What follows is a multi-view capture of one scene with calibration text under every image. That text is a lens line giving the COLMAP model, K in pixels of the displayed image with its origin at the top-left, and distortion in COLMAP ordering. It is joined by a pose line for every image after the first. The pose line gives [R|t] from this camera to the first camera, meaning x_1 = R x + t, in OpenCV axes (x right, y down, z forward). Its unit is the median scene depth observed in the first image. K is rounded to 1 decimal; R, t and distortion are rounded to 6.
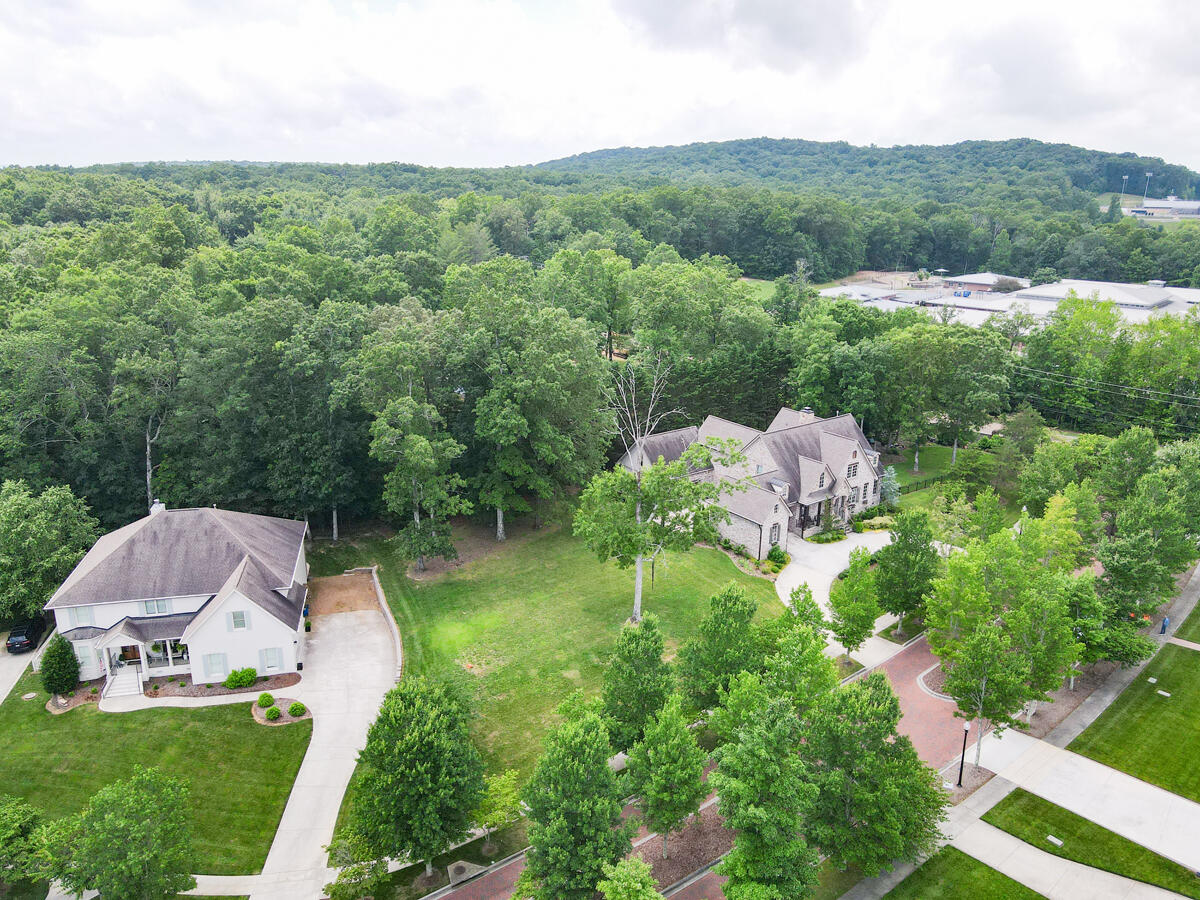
lens RADIAL K [[872.8, 0, 608.7], [0, 872.8, 456.3], [0, 0, 1]] dist [0.000075, 0.036612]
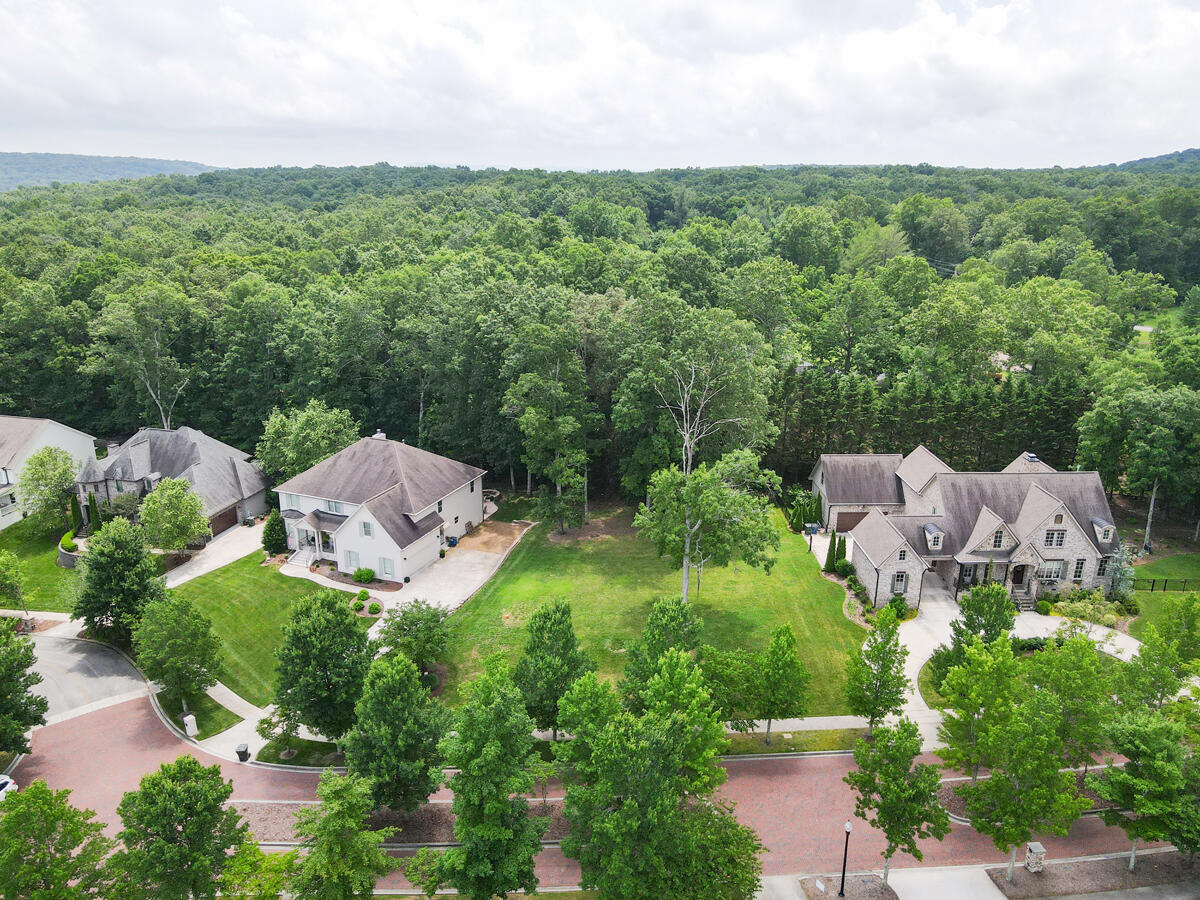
lens RADIAL K [[872.8, 0, 608.7], [0, 872.8, 456.3], [0, 0, 1]] dist [0.000075, 0.036612]
pose [[0.824133, 0.172893, -0.539363, 0.414863], [-0.173796, 0.983526, 0.049715, -0.030995], [0.539073, 0.052767, 0.840605, 0.098295]]
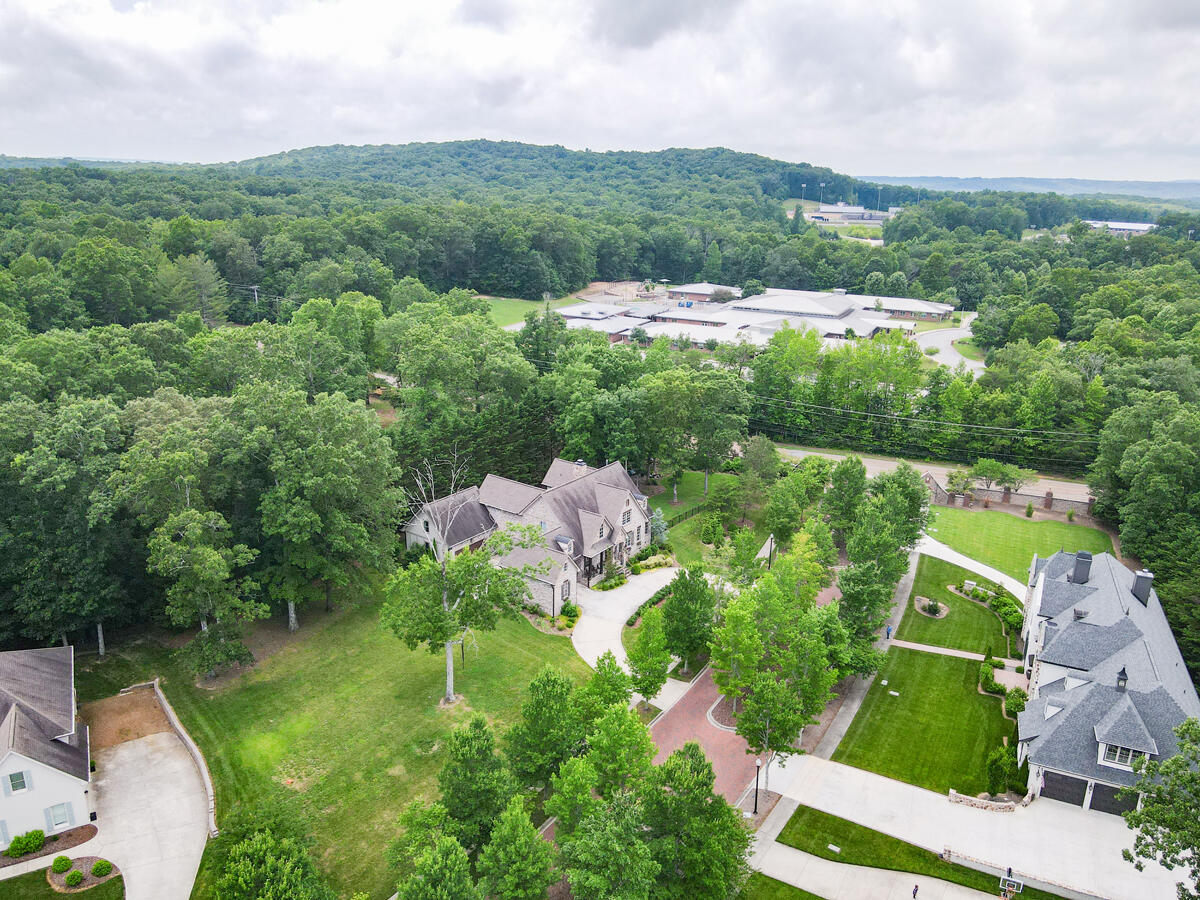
lens RADIAL K [[869.2, 0, 603.8], [0, 869.2, 465.1], [0, 0, 1]] dist [0.009541, 0.008780]
pose [[0.955687, -0.086083, 0.281519, -0.053707], [0.082046, 0.996286, 0.026118, -0.090373], [-0.282722, -0.001863, 0.959200, -0.034872]]
